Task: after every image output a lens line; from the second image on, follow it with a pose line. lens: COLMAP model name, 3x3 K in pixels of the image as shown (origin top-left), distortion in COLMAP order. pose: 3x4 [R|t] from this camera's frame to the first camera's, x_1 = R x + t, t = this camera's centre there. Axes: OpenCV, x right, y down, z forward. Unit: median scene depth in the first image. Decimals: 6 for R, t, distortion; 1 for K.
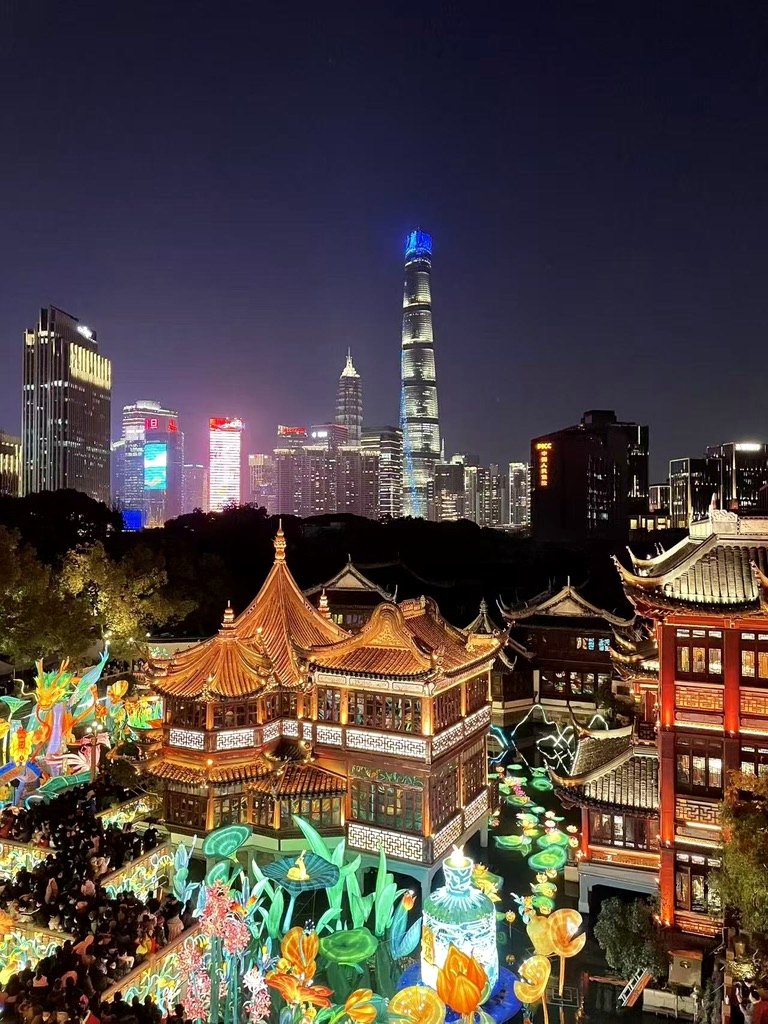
lens RADIAL K [[766.0, 0, 379.3], [0, 766.0, 513.4], [0, 0, 1]] dist [0.107092, -0.133310]
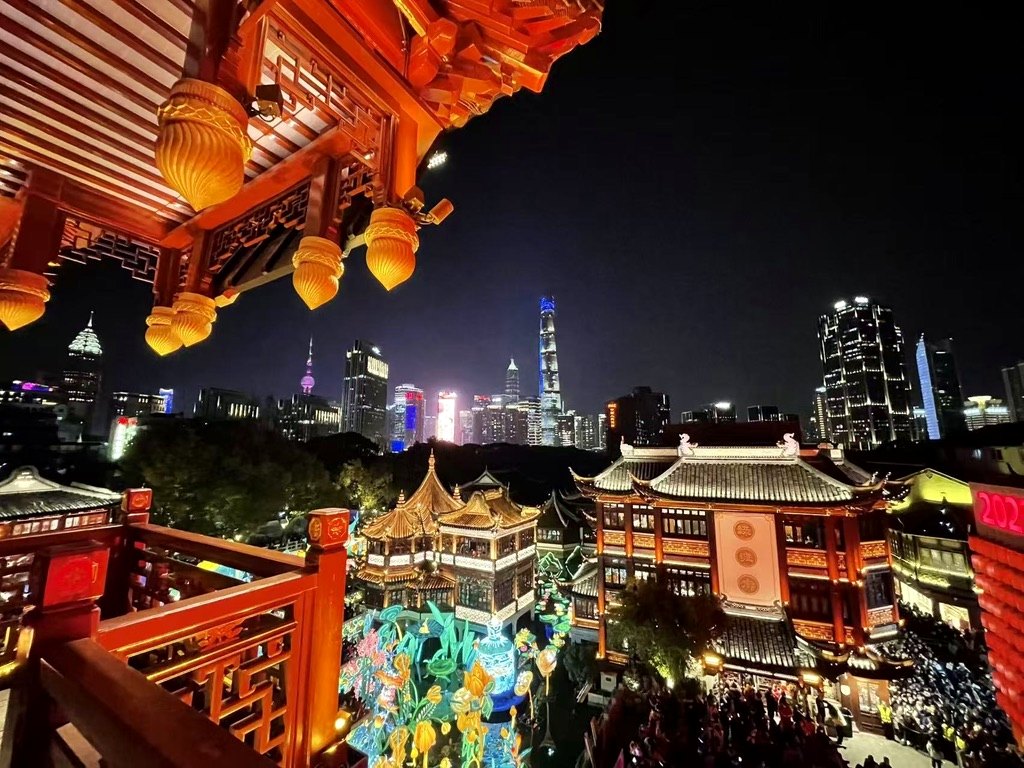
lens RADIAL K [[411.7, 0, 512.0], [0, 411.7, 384.0], [0, 0, 1]] dist [-0.002676, -0.000323]
pose [[0.998959, -0.011308, -0.044192, 0.150884], [0.005024, 0.990167, -0.139798, -0.009210], [0.045338, 0.139430, 0.989193, -0.097383]]
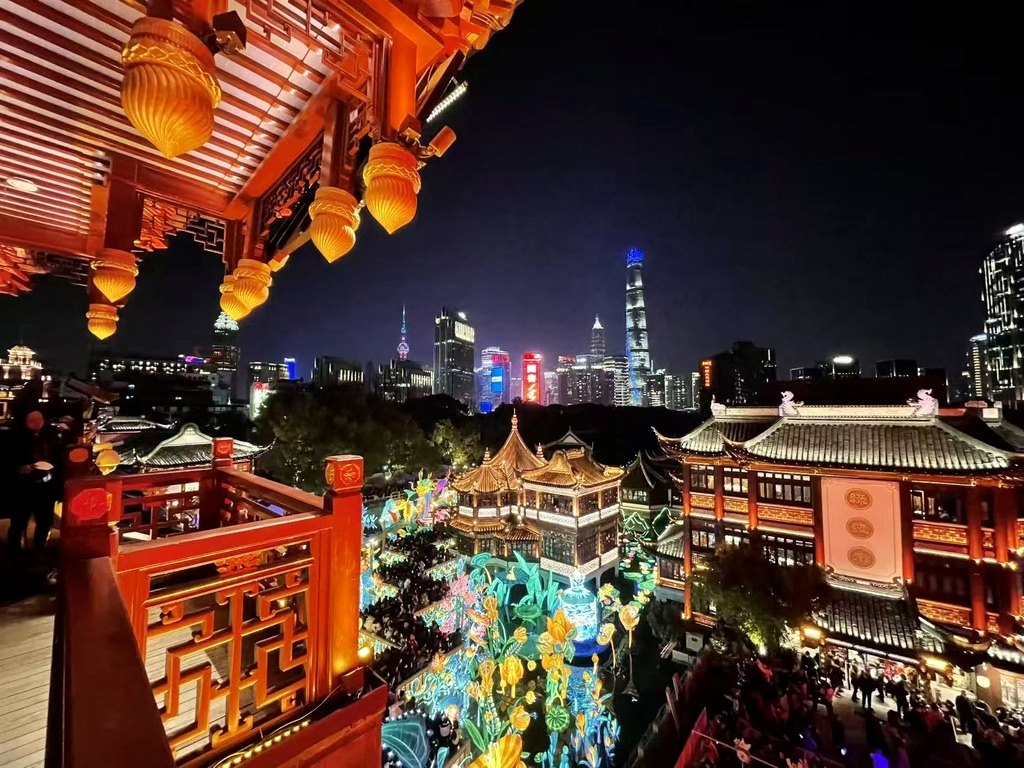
lens RADIAL K [[411.7, 0, 512.0], [0, 411.7, 384.0], [0, 0, 1]] dist [-0.002676, -0.000323]
pose [[0.968503, -0.021256, -0.248094, 0.163149], [0.009750, 0.998823, -0.047514, -0.006920], [0.248812, 0.043598, 0.967570, -0.089555]]
